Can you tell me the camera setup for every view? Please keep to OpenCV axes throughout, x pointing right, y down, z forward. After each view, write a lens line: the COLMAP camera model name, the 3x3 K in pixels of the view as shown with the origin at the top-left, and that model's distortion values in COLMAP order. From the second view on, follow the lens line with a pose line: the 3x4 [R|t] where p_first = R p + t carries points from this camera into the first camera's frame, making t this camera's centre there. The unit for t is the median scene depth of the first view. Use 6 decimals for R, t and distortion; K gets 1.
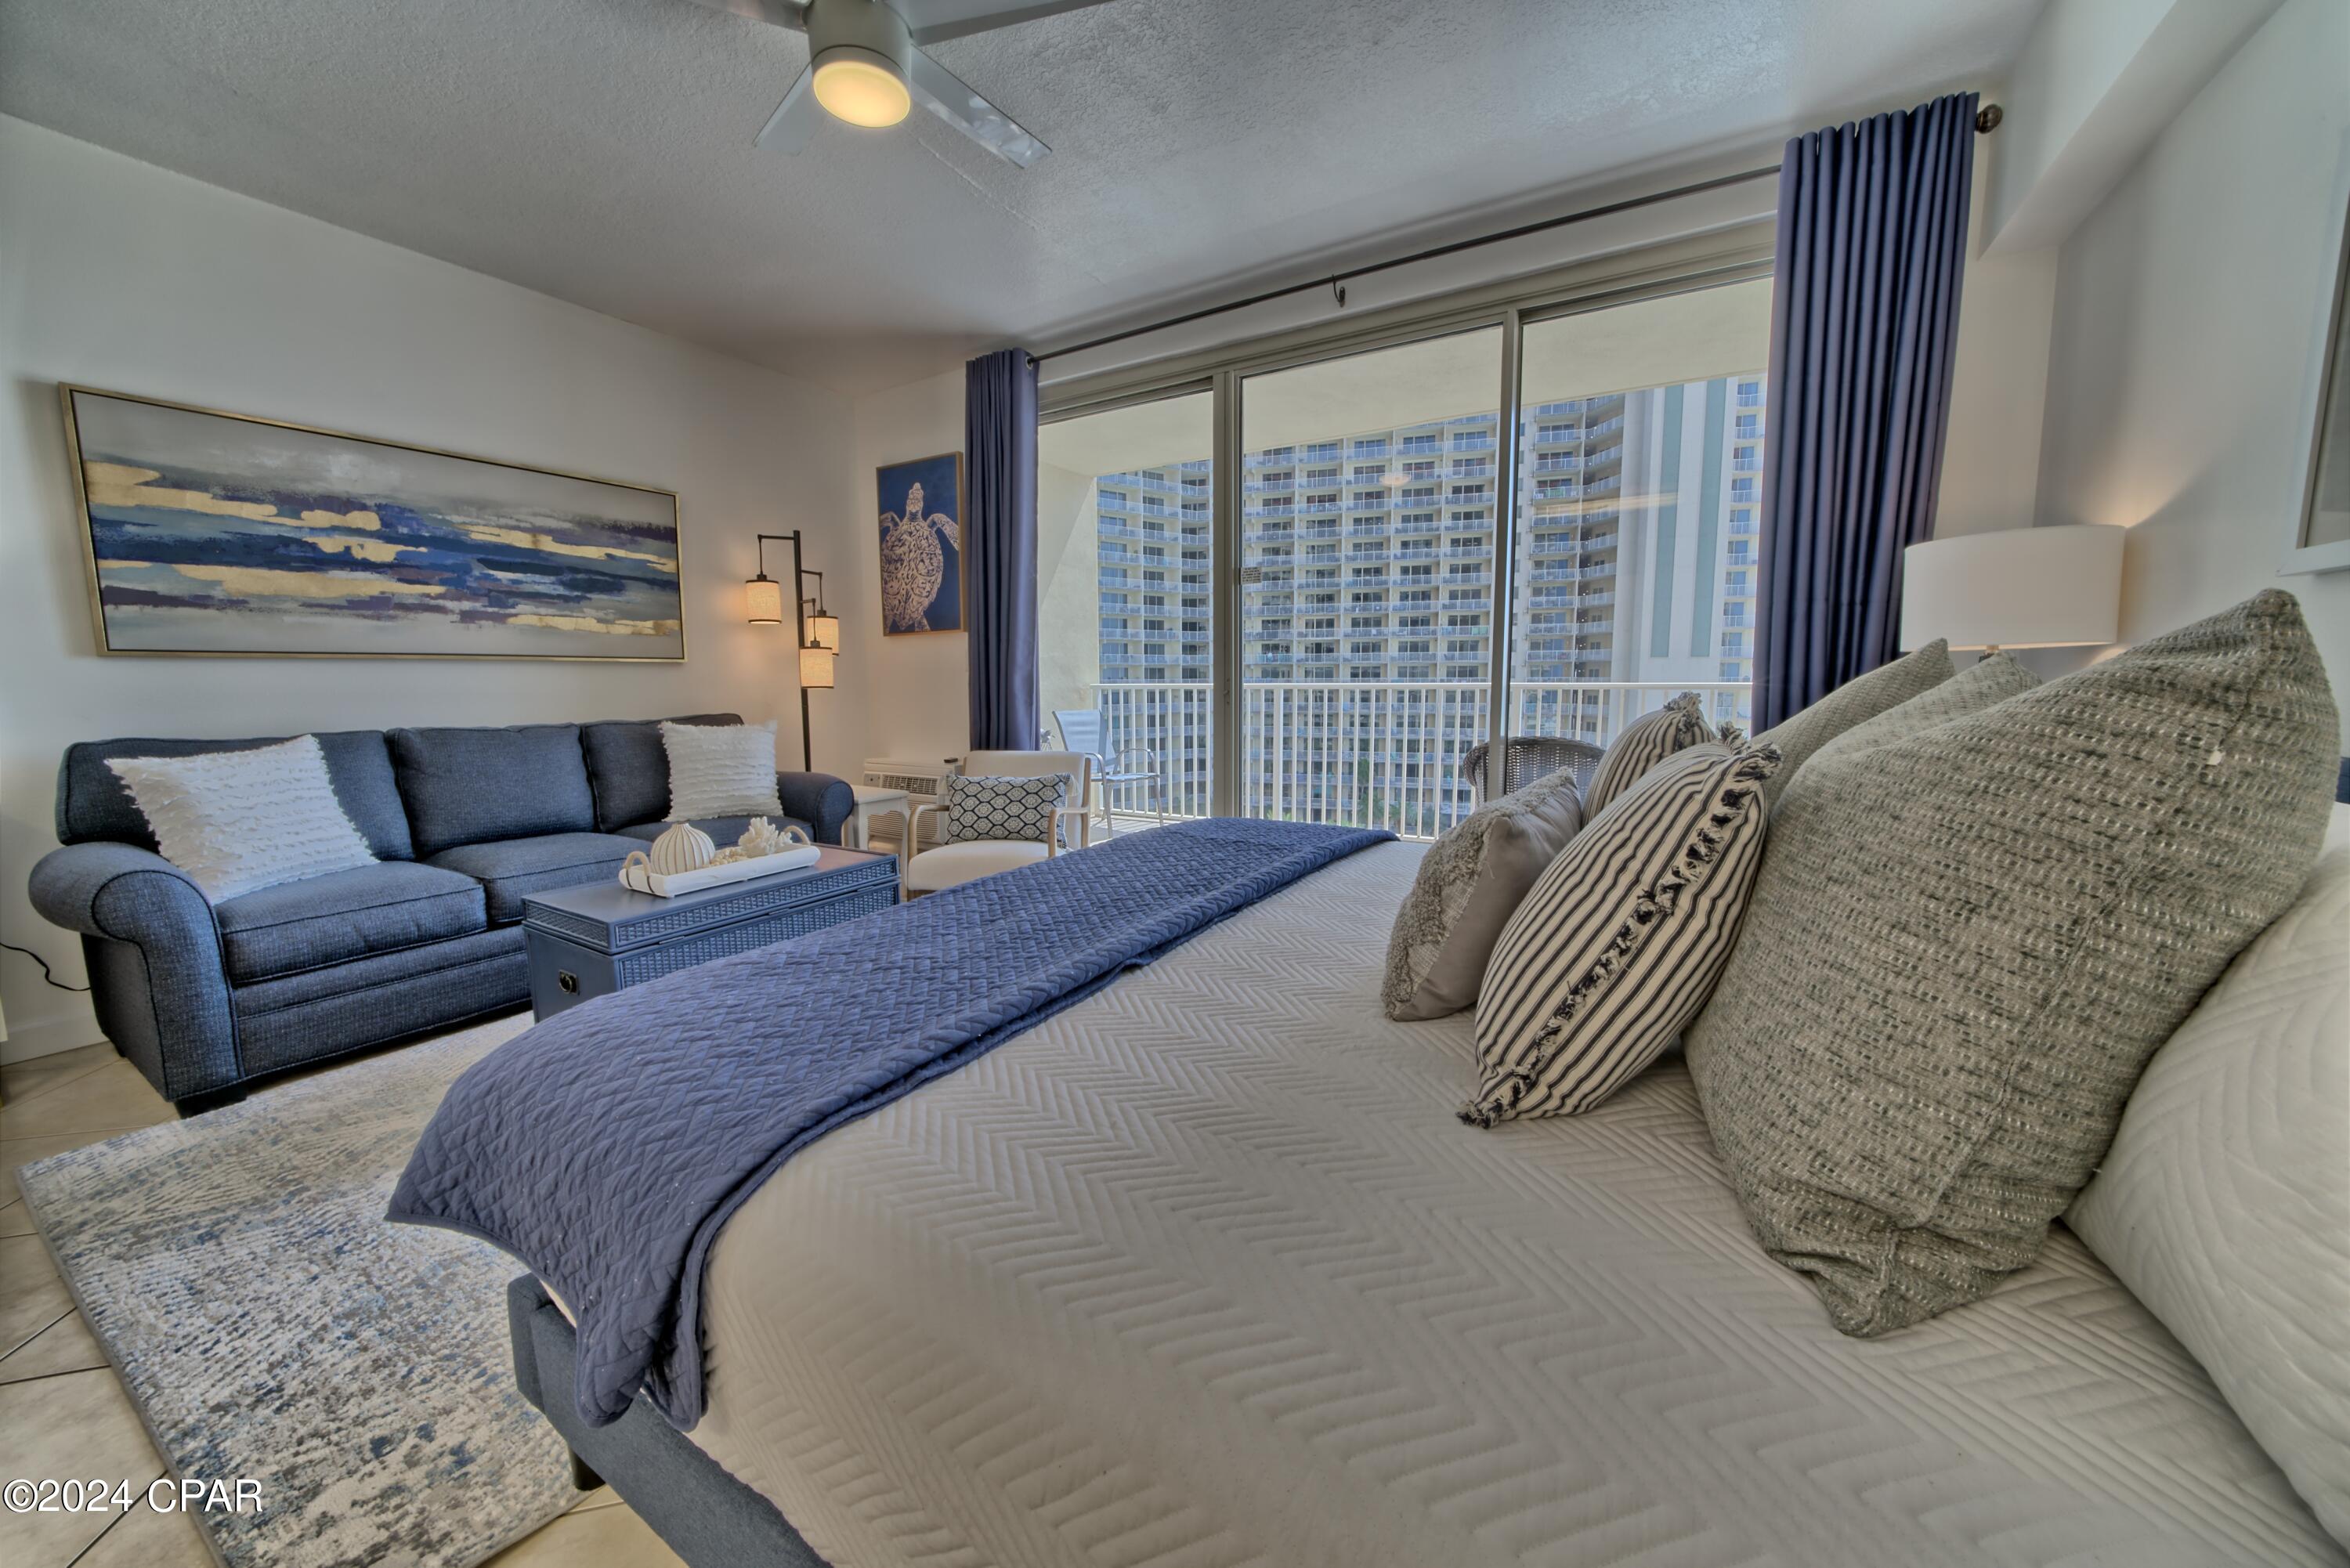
lens RADIAL K [[820.0, 0, 1173.3], [0, 820.0, 775.9], [0, 0, 1]] dist [-0.024413, 0.002236]
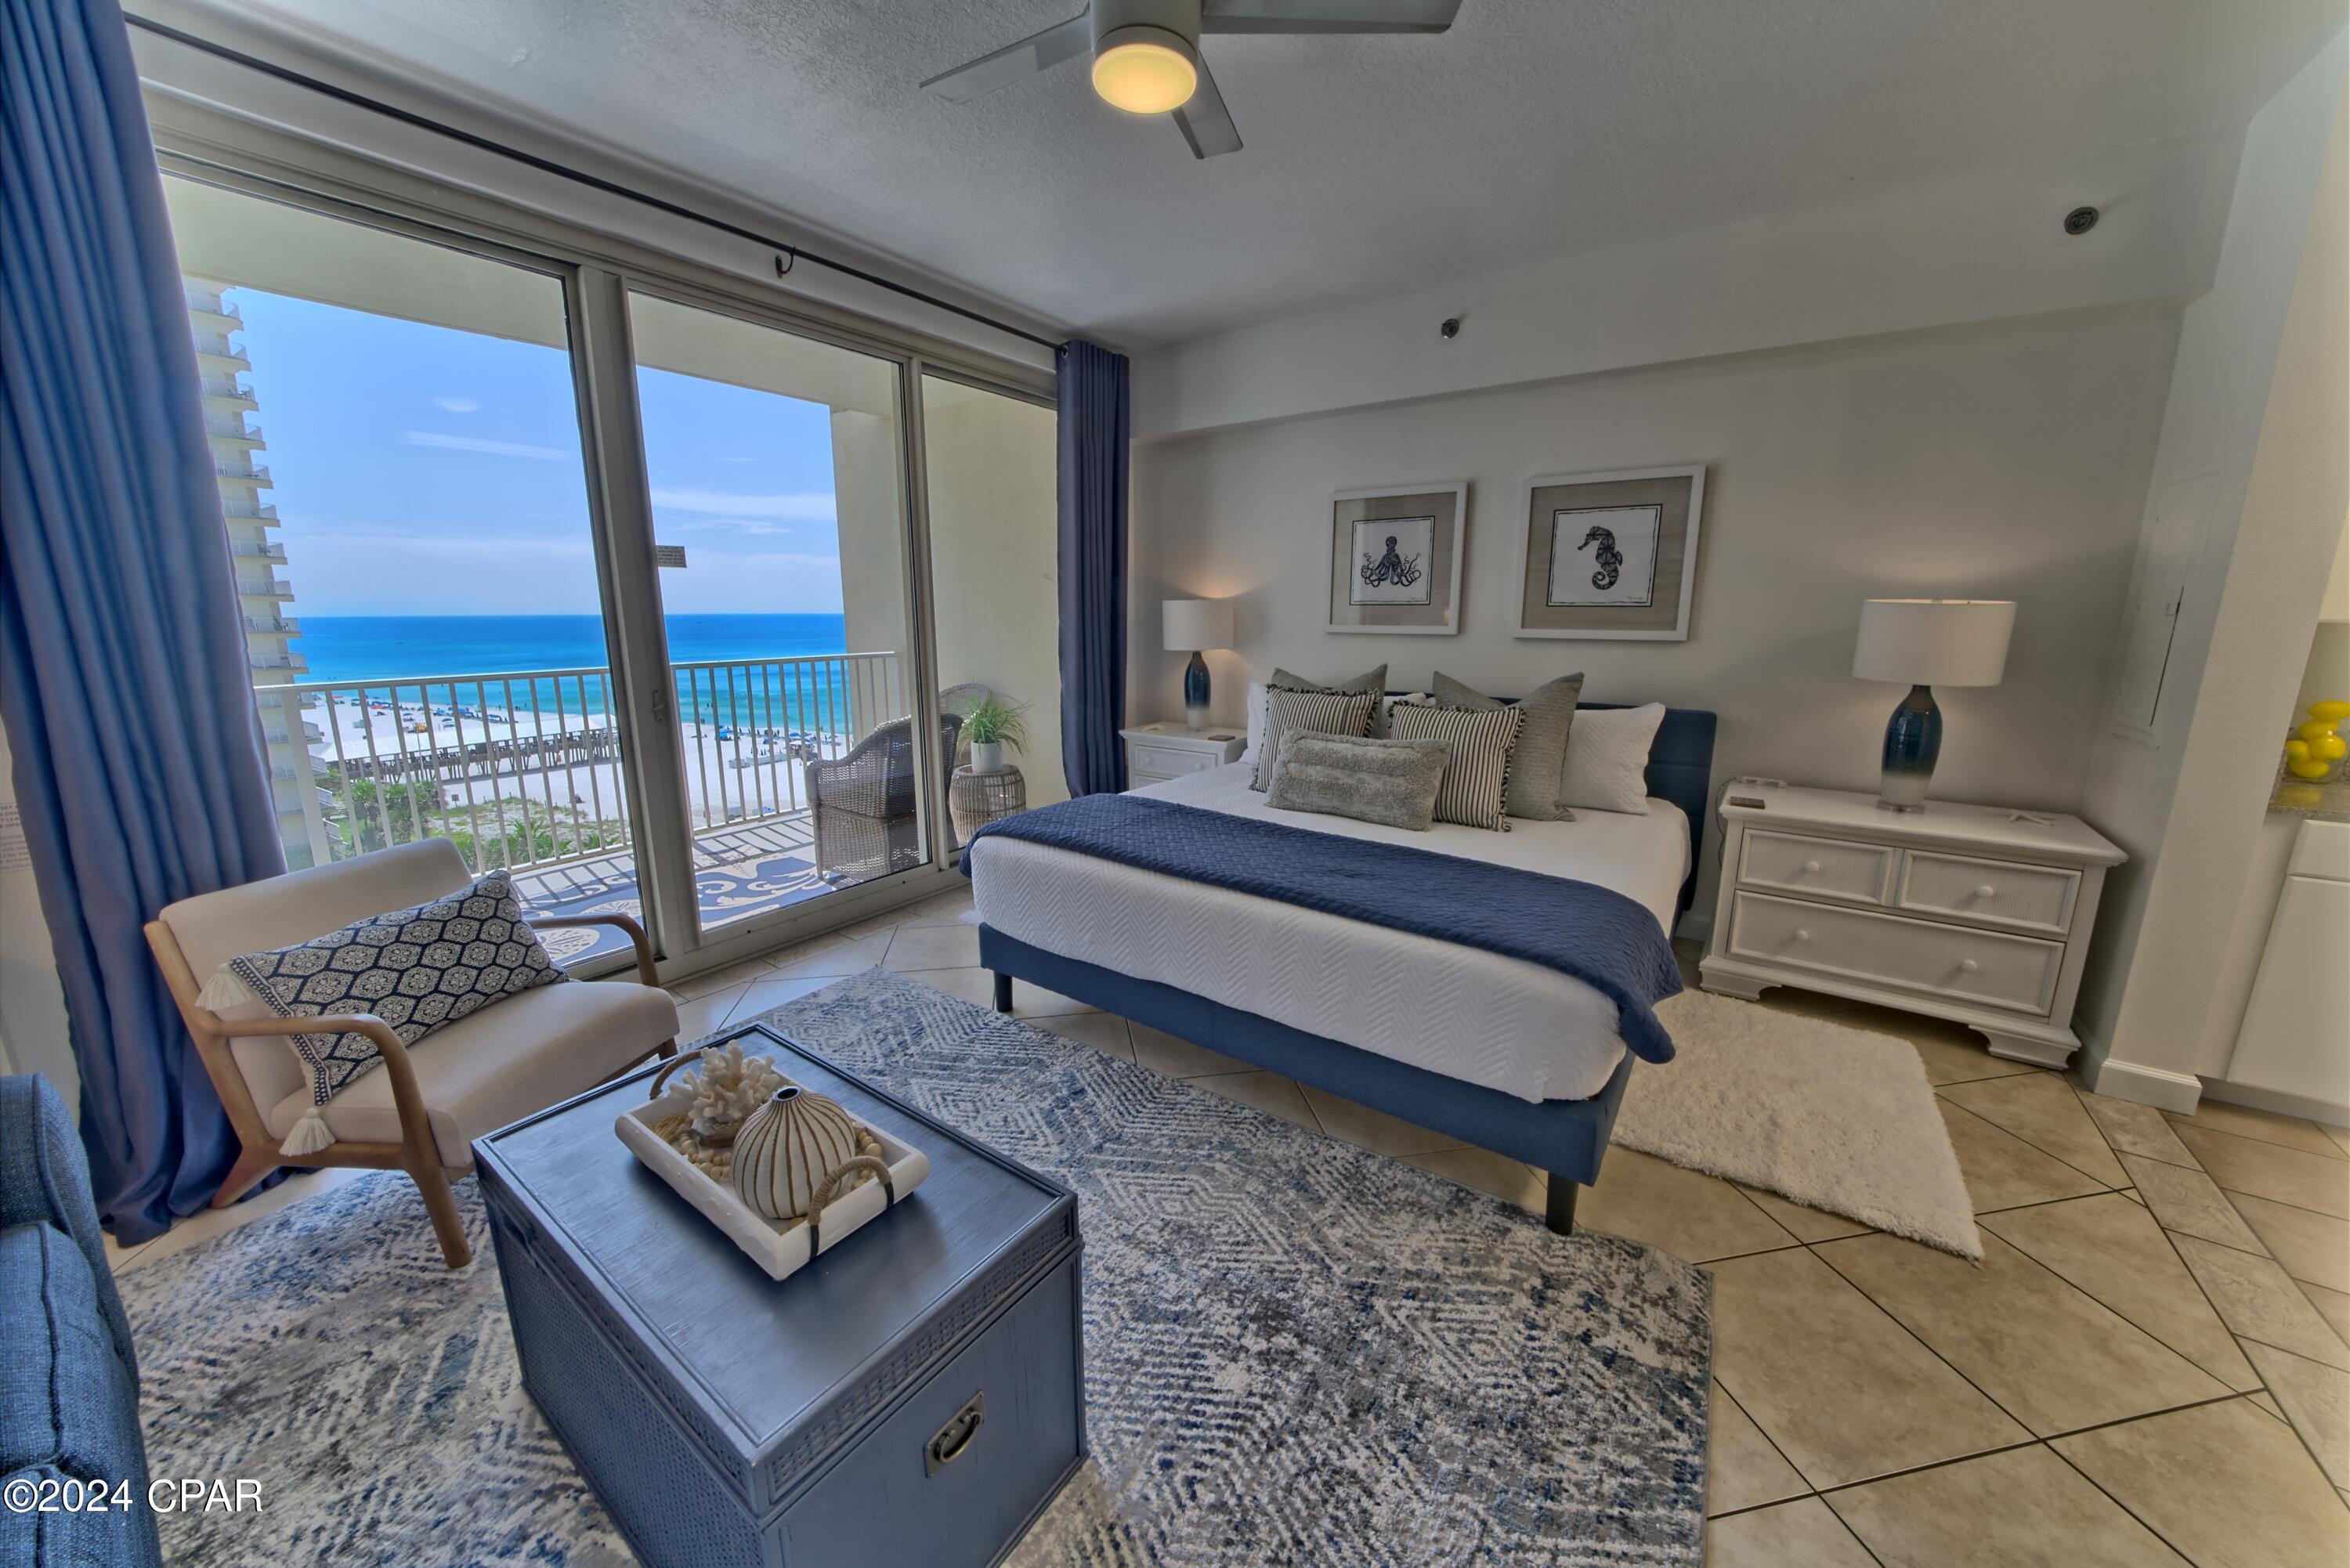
lens RADIAL K [[820.0, 0, 1173.4], [0, 820.0, 778.7], [0, 0, 1]] dist [-0.024413, 0.002236]
pose [[0.079069, -0.195560, 0.977499, -0.686891], [0.115928, 0.975720, 0.185827, -0.127779], [-0.990105, 0.098626, 0.099820, 0.471261]]
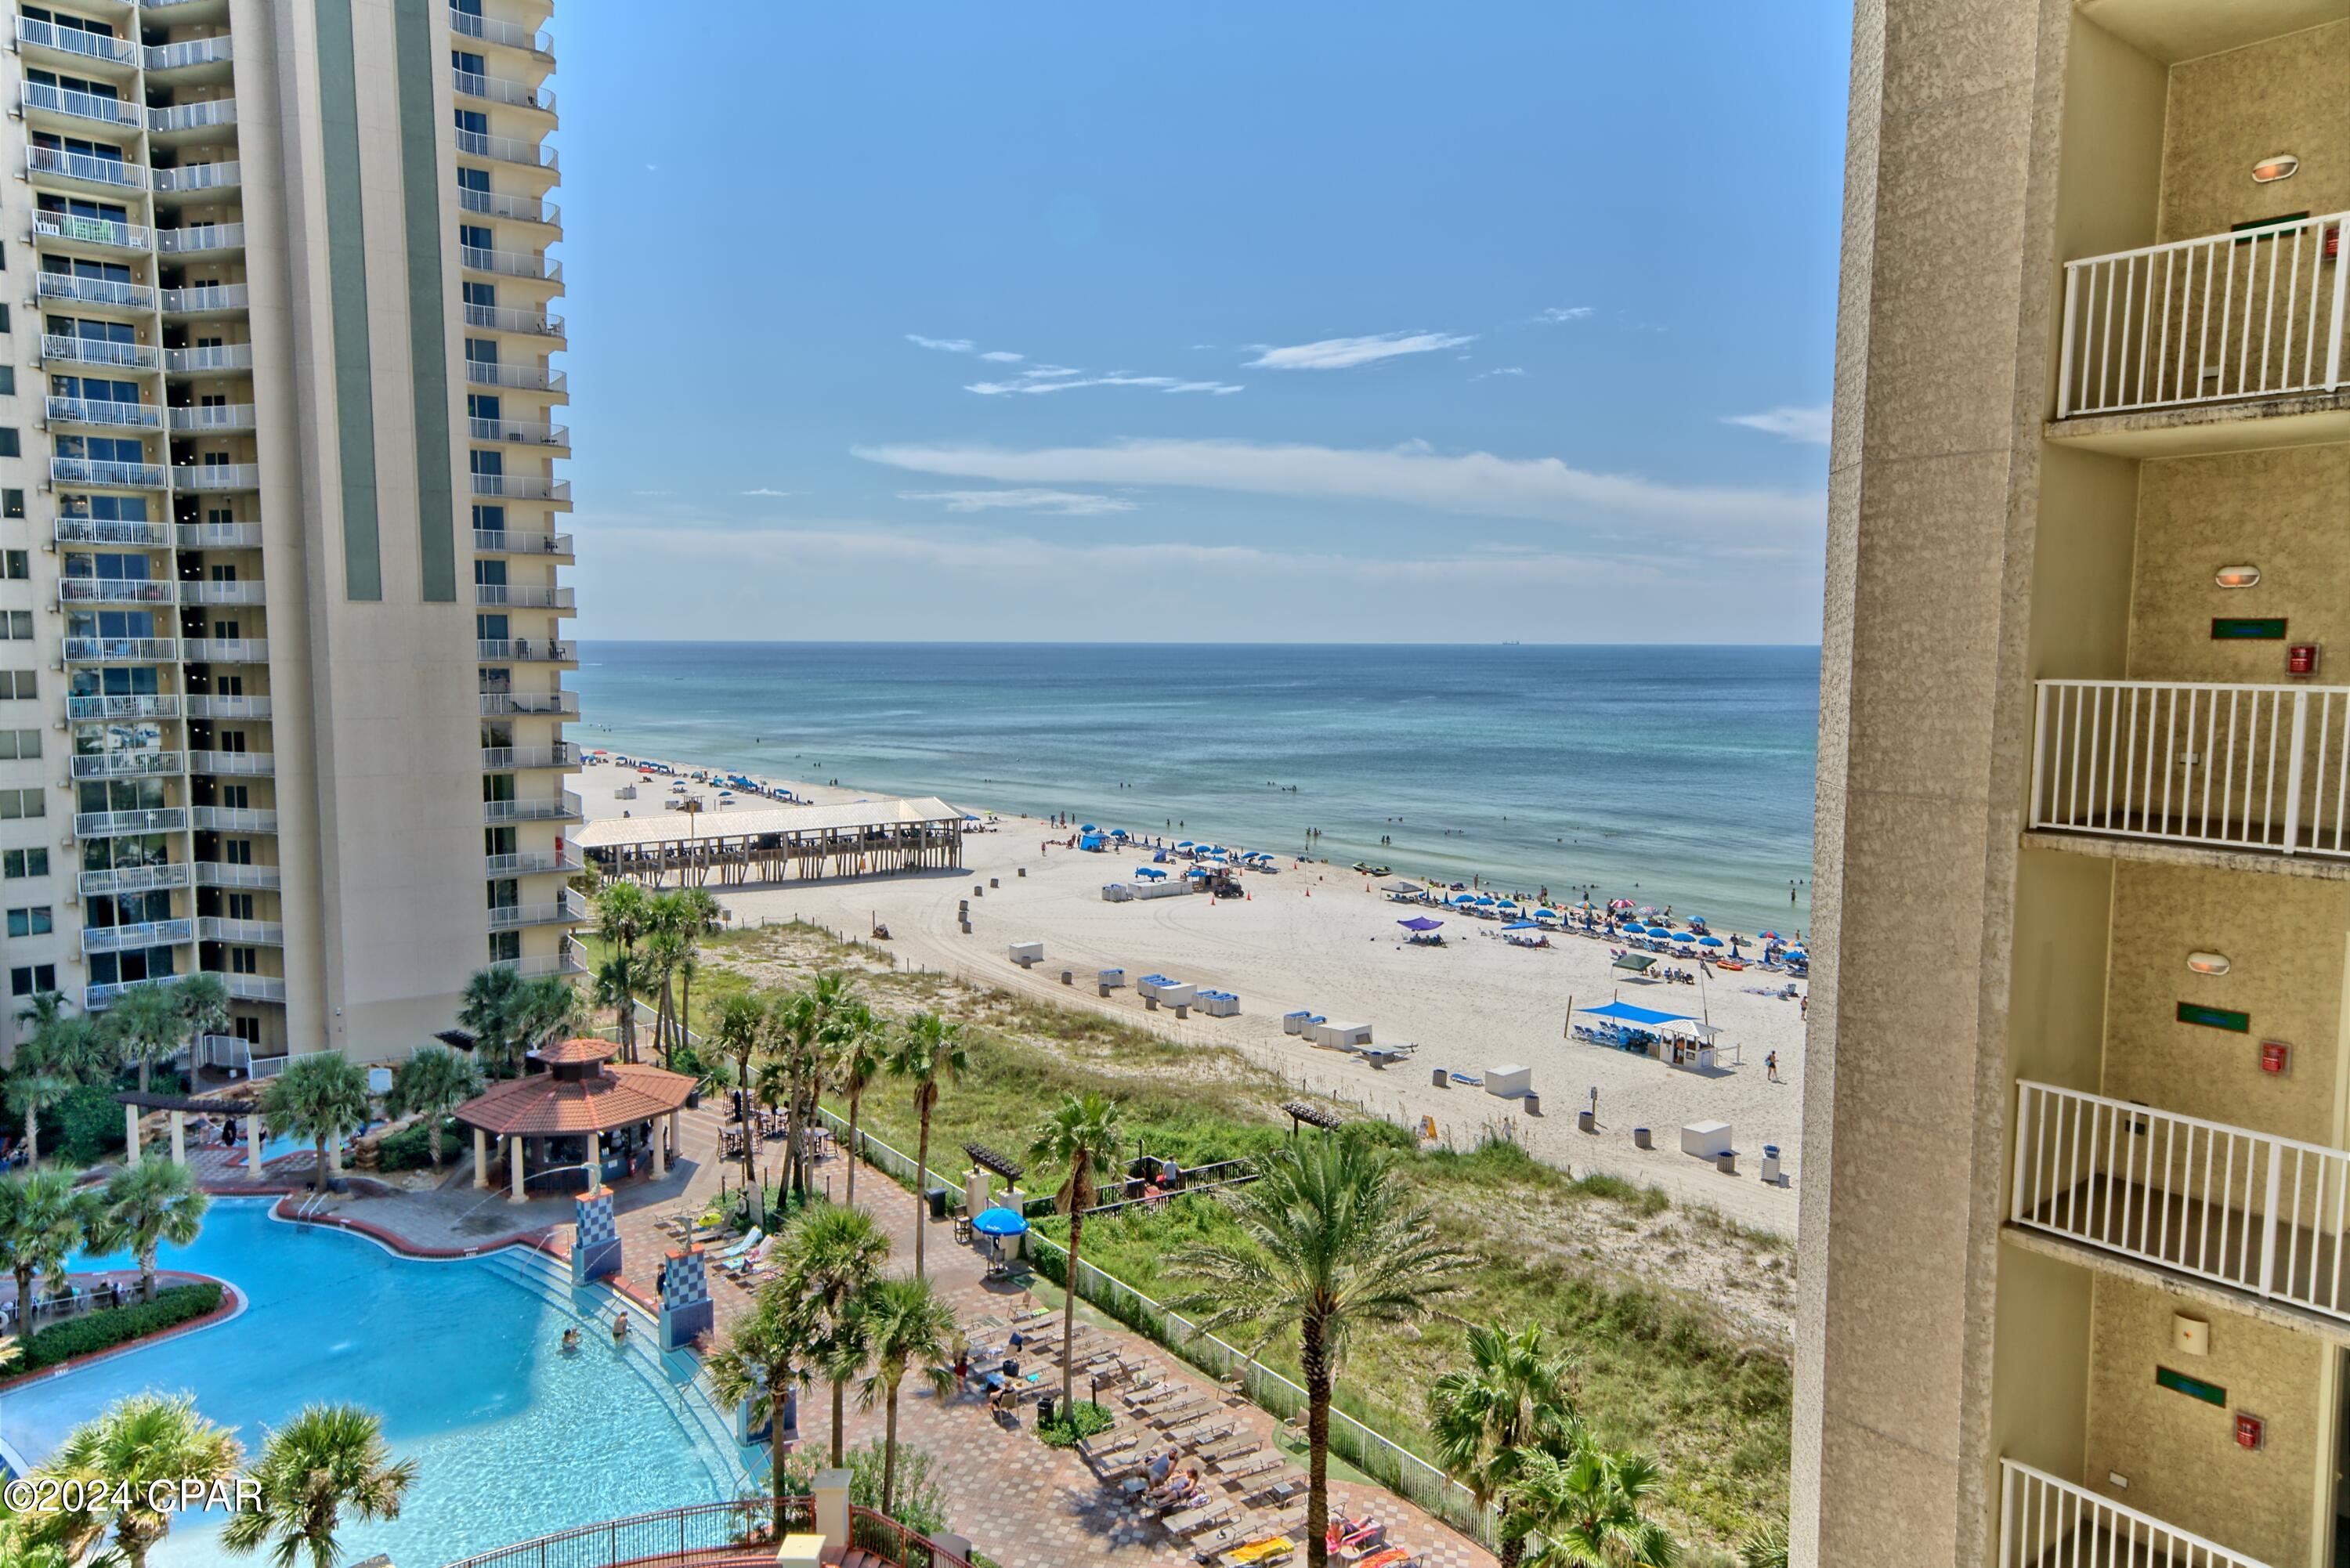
lens RADIAL K [[1540.5, 0, 1174.9], [0, 1540.5, 770.3], [0, 0, 1]] dist [0.029576, 0.005346]
pose [[0.503805, -0.069034, 0.861054, 0.041184], [0.098004, 0.994933, 0.022425, -0.266332], [-0.858240, 0.073089, 0.508018, 1.628526]]
